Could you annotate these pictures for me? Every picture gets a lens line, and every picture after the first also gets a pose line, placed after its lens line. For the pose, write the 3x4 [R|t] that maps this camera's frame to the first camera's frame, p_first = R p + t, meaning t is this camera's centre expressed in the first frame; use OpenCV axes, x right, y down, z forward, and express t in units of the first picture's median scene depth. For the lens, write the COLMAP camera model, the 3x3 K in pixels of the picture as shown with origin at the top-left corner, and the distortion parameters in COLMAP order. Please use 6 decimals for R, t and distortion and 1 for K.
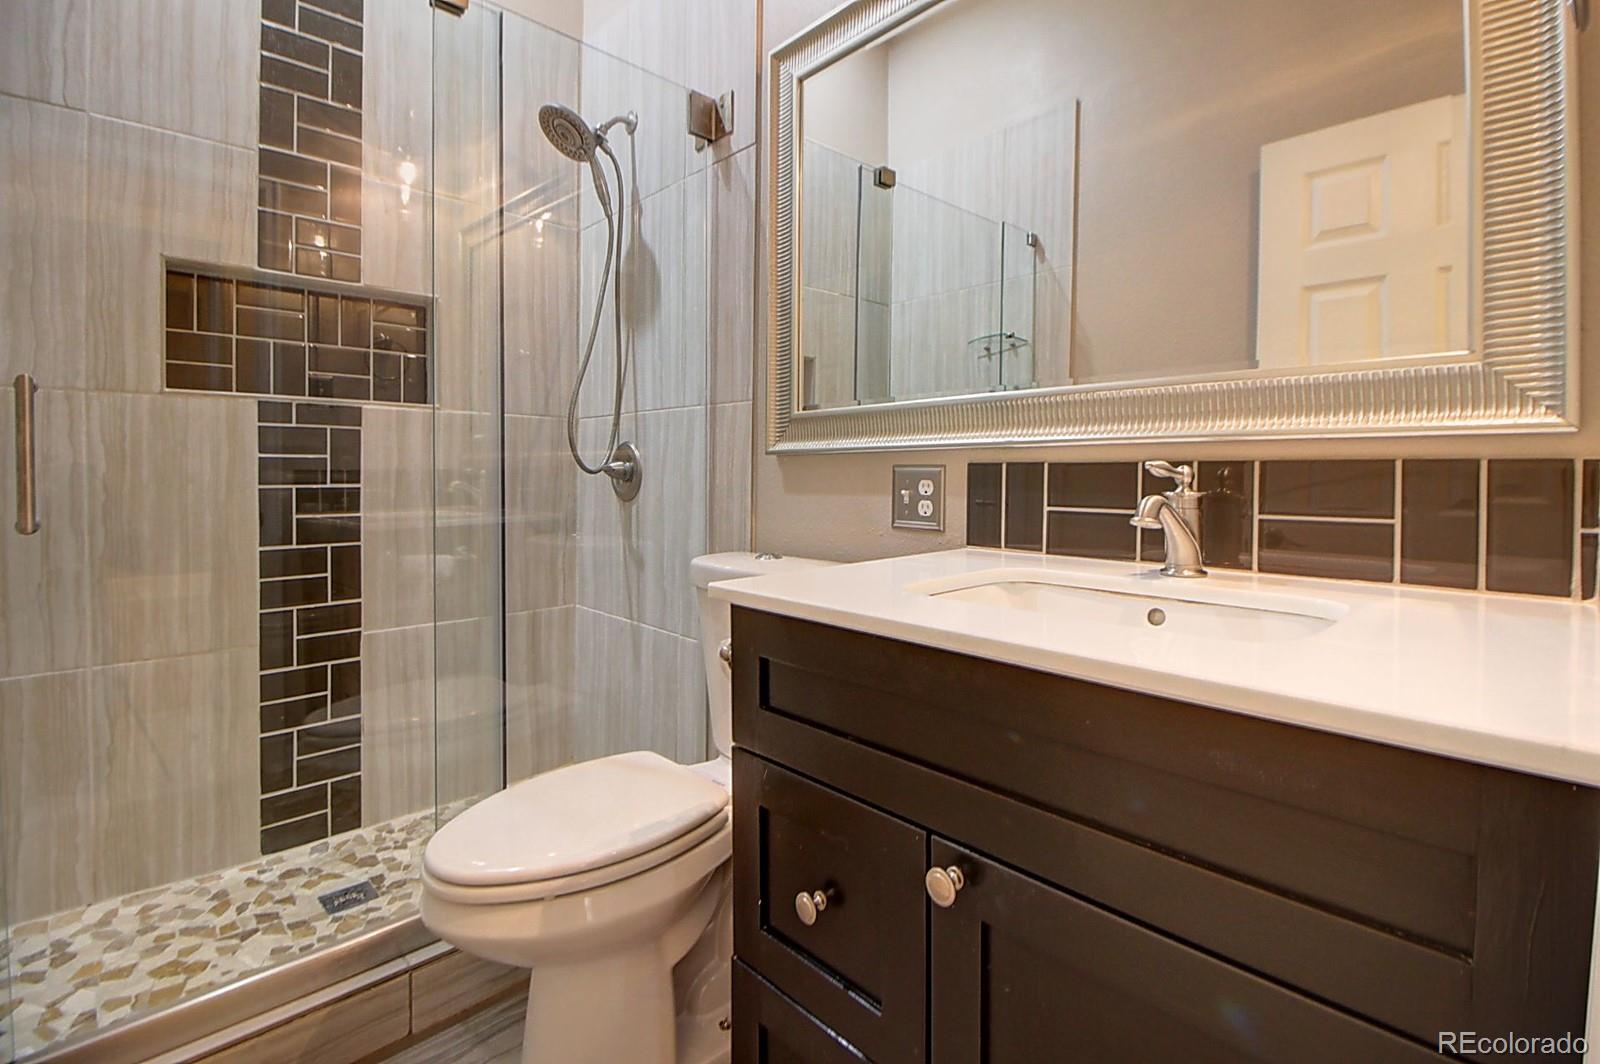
lens RADIAL K [[741.6, 0, 816.8], [0, 741.6, 479.7], [0, 0, 1]] dist [-0.004873, -0.006026]
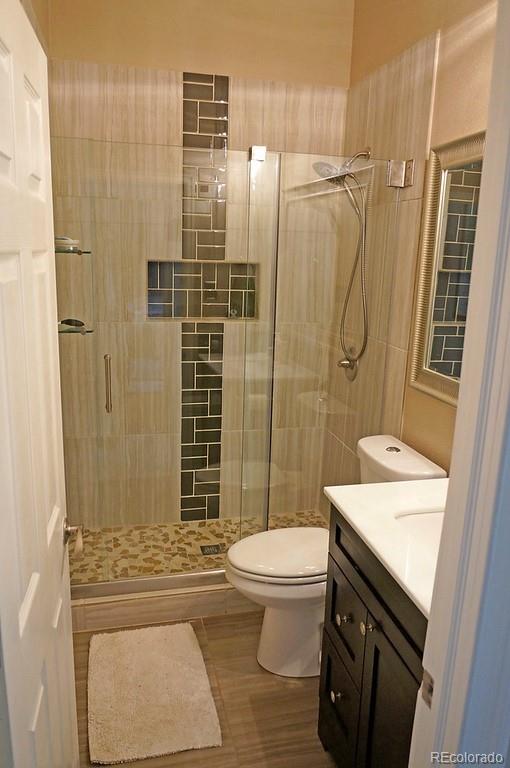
lens RADIAL K [[572.0, 0, 248.8], [0, 572.0, 388.6], [0, 0, 1]] dist [-0.021148, 0.000948]
pose [[0.852048, 0.136128, -0.505454, 0.285263], [-0.032851, 0.977597, 0.207908, -0.288294], [0.522432, -0.160543, 0.837431, -0.331835]]
